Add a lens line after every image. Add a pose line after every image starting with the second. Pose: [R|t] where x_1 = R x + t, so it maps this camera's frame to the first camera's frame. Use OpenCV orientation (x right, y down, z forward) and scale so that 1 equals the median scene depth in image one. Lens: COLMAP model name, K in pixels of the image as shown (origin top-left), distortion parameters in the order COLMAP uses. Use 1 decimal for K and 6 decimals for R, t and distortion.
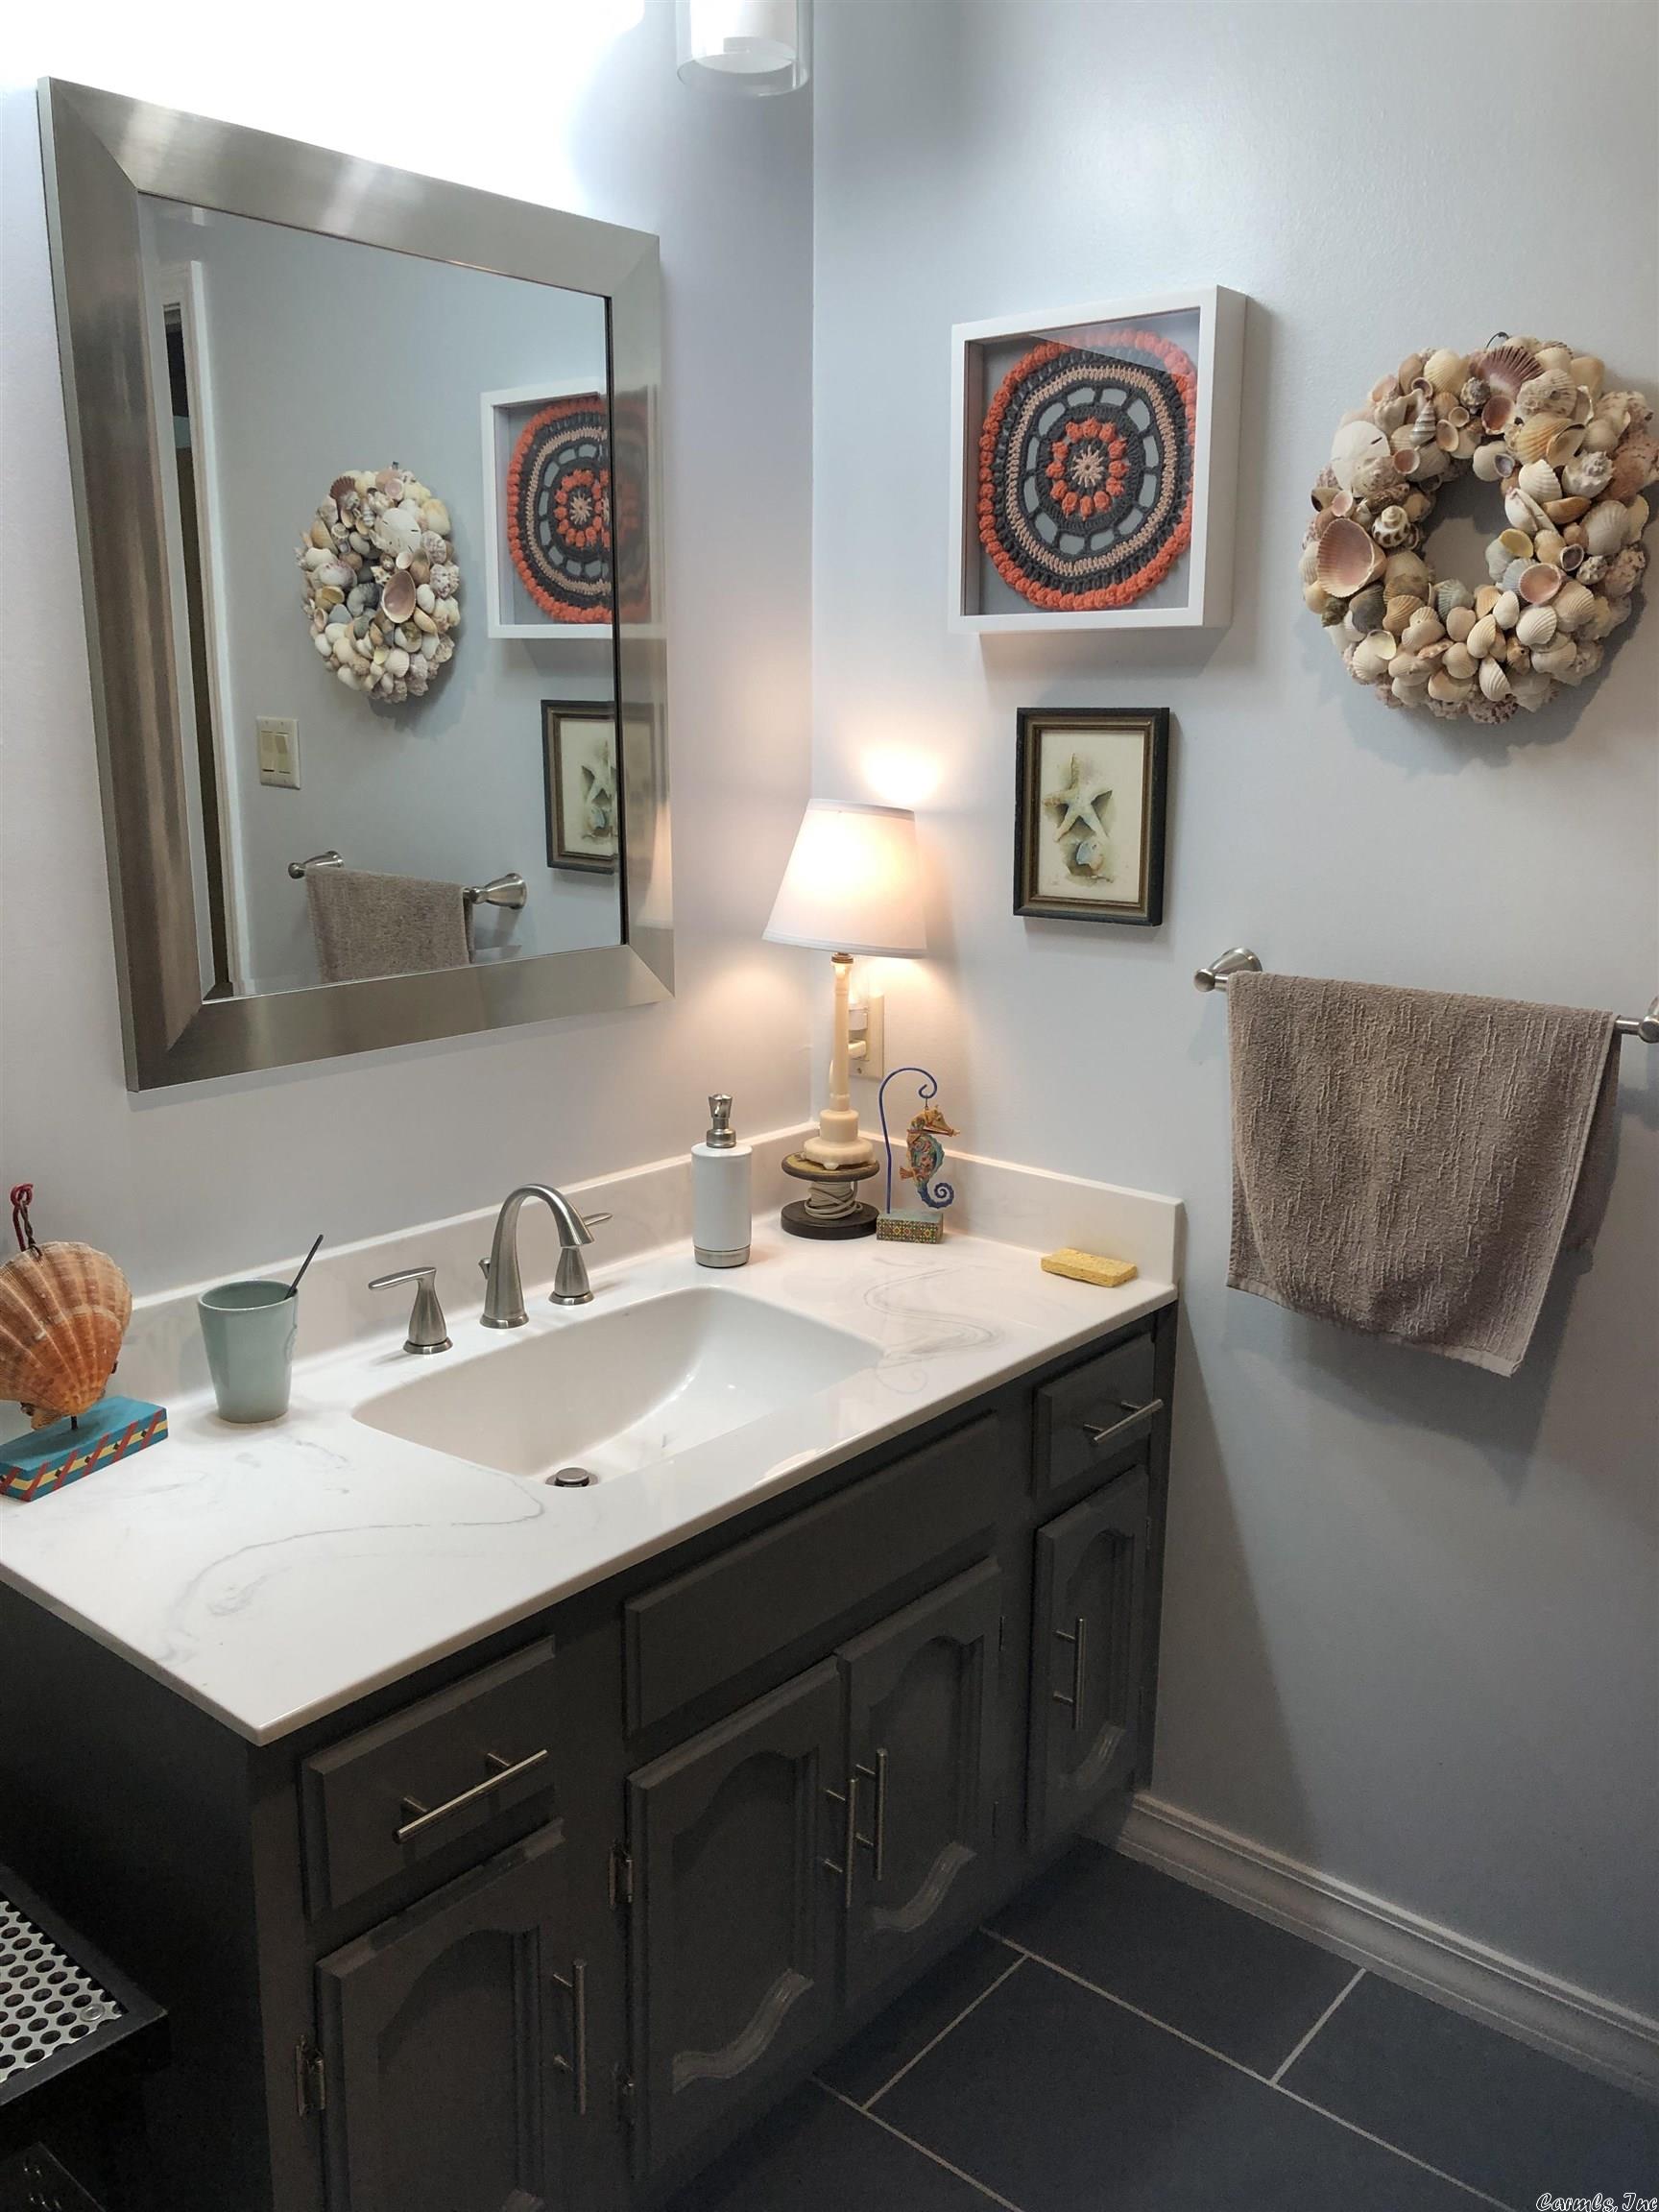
lens RADIAL K [[1824.1, 0, 829.8], [0, 1824.1, 1108.5], [0, 0, 1]] dist [0.022443, -0.002314]
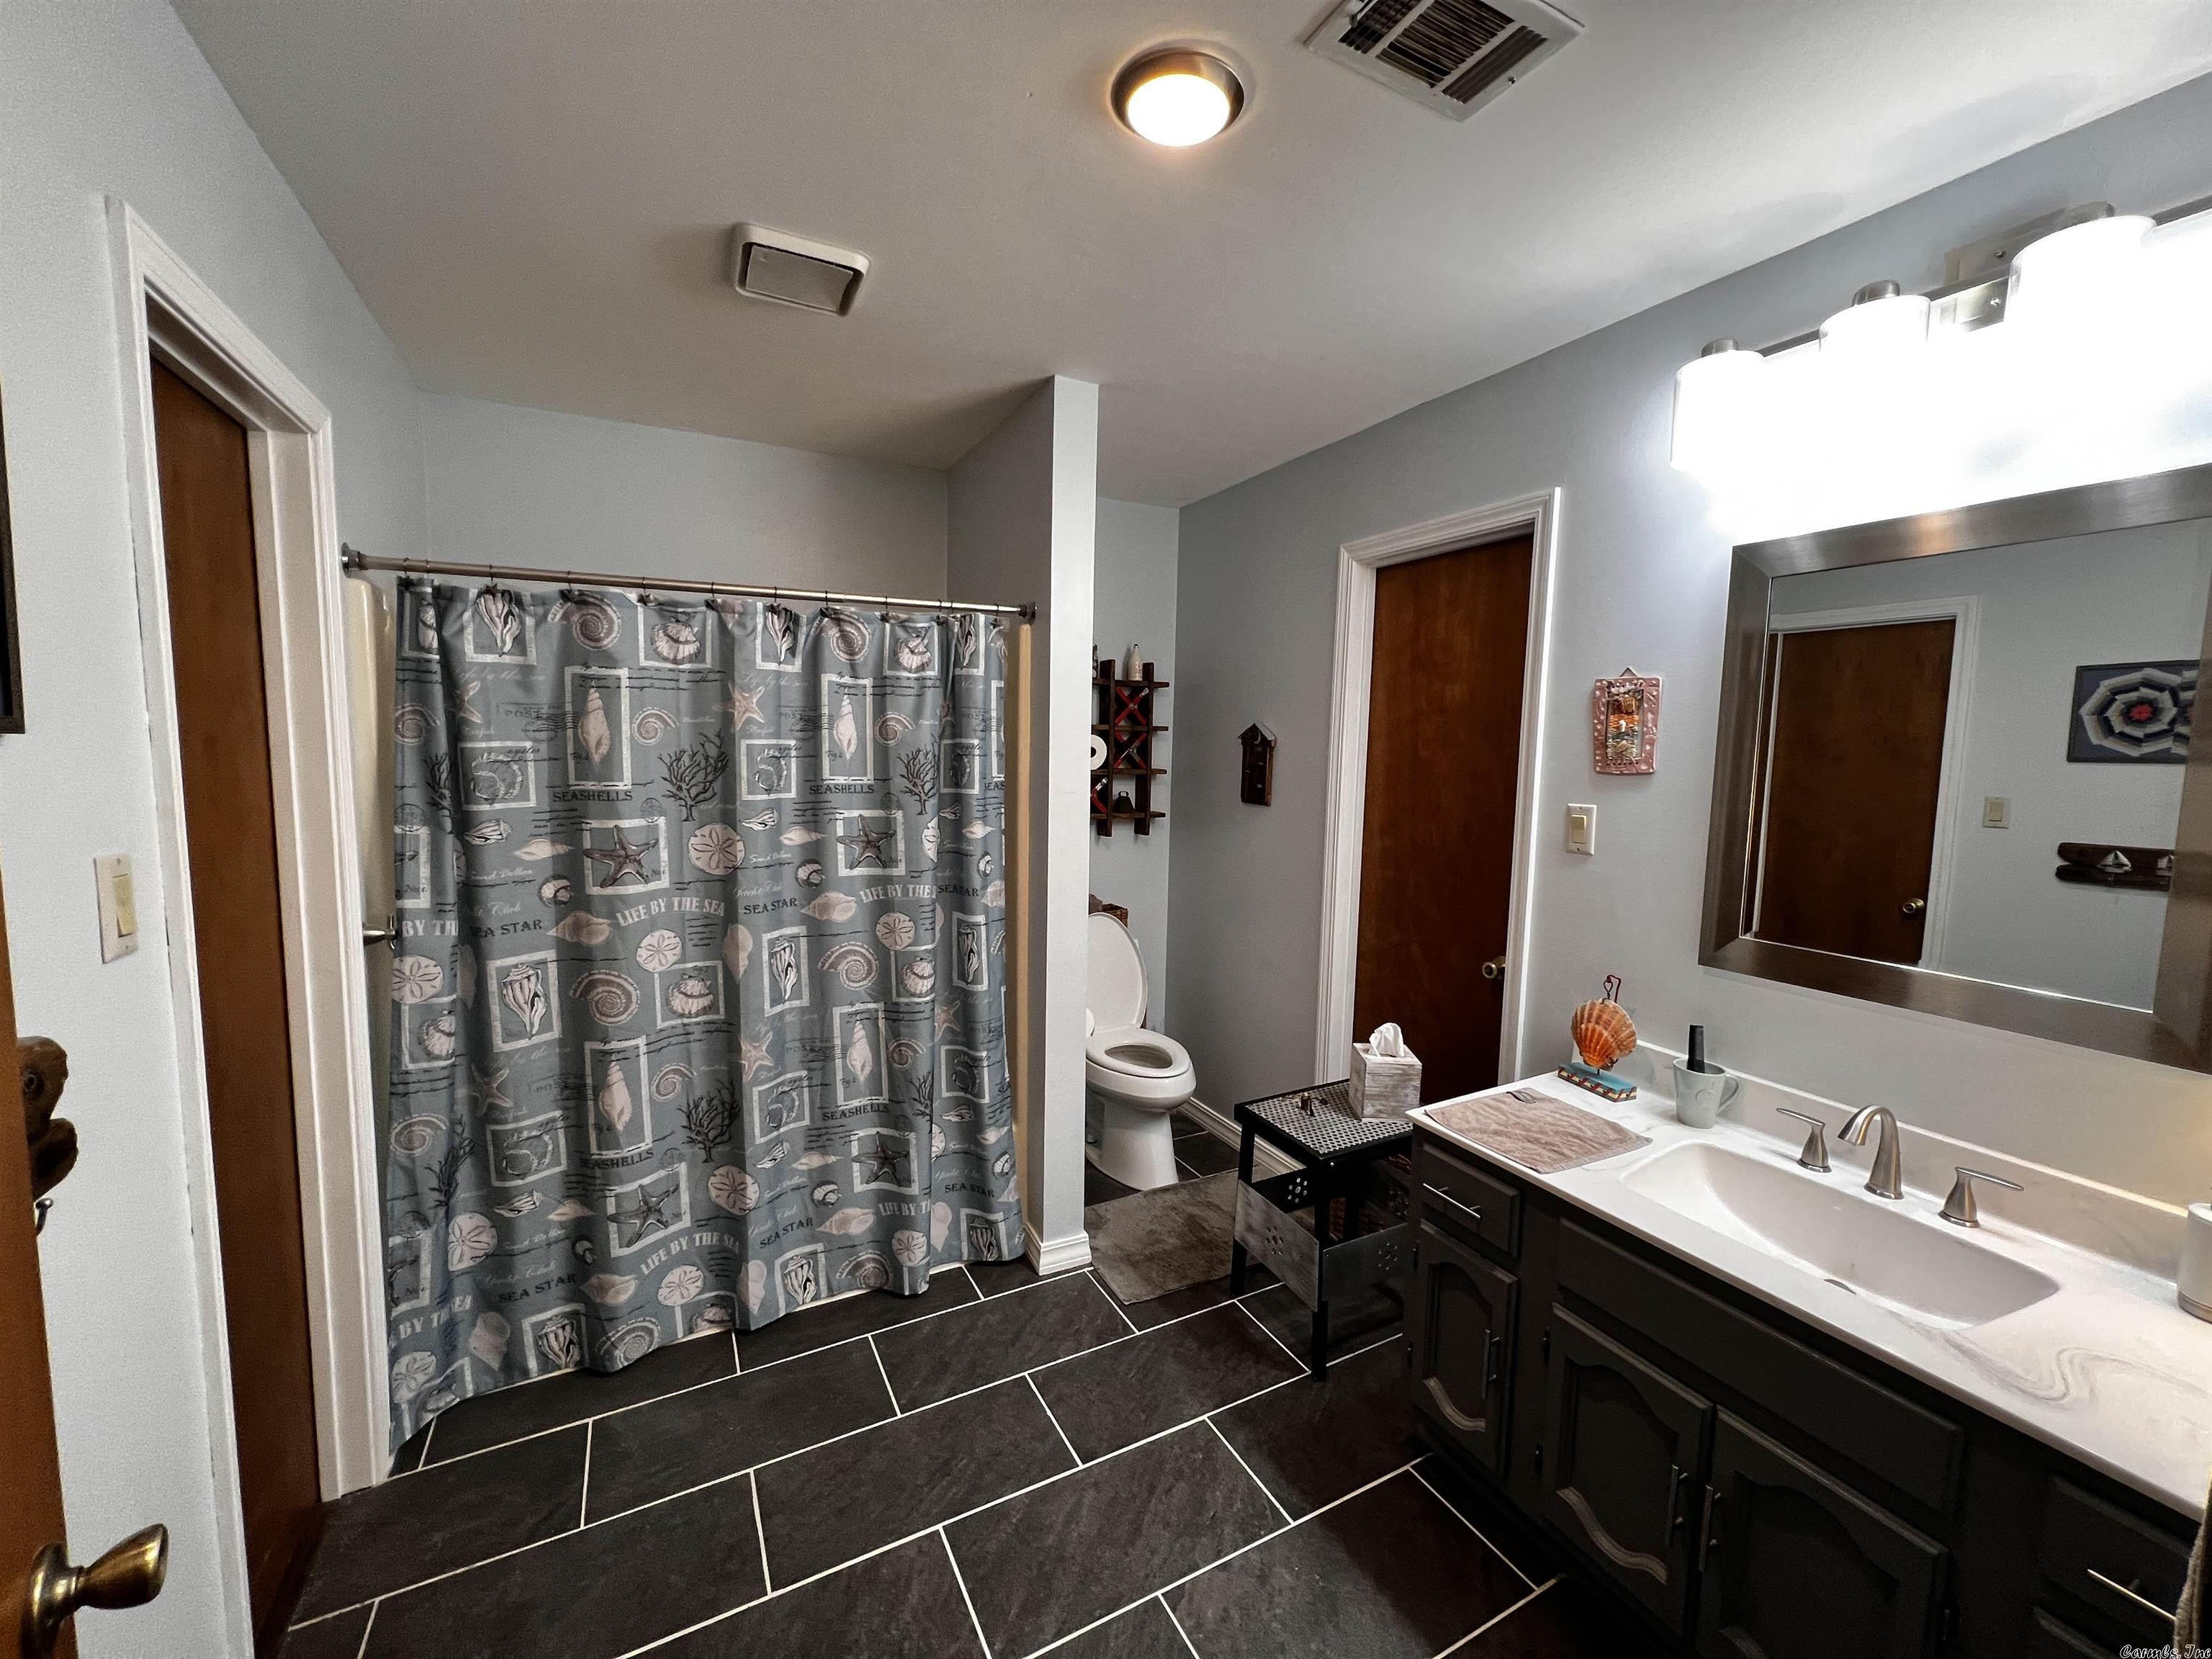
lens RADIAL K [[890.3, 0, 1108.9], [0, 890.3, 826.3], [0, 0, 1]] dist [0.009136, -0.000854]
pose [[-0.373106, 0.077886, -0.924514, 0.793816], [-0.229312, 0.957813, 0.173234, -0.173949], [0.899004, 0.276637, -0.339506, 0.599003]]
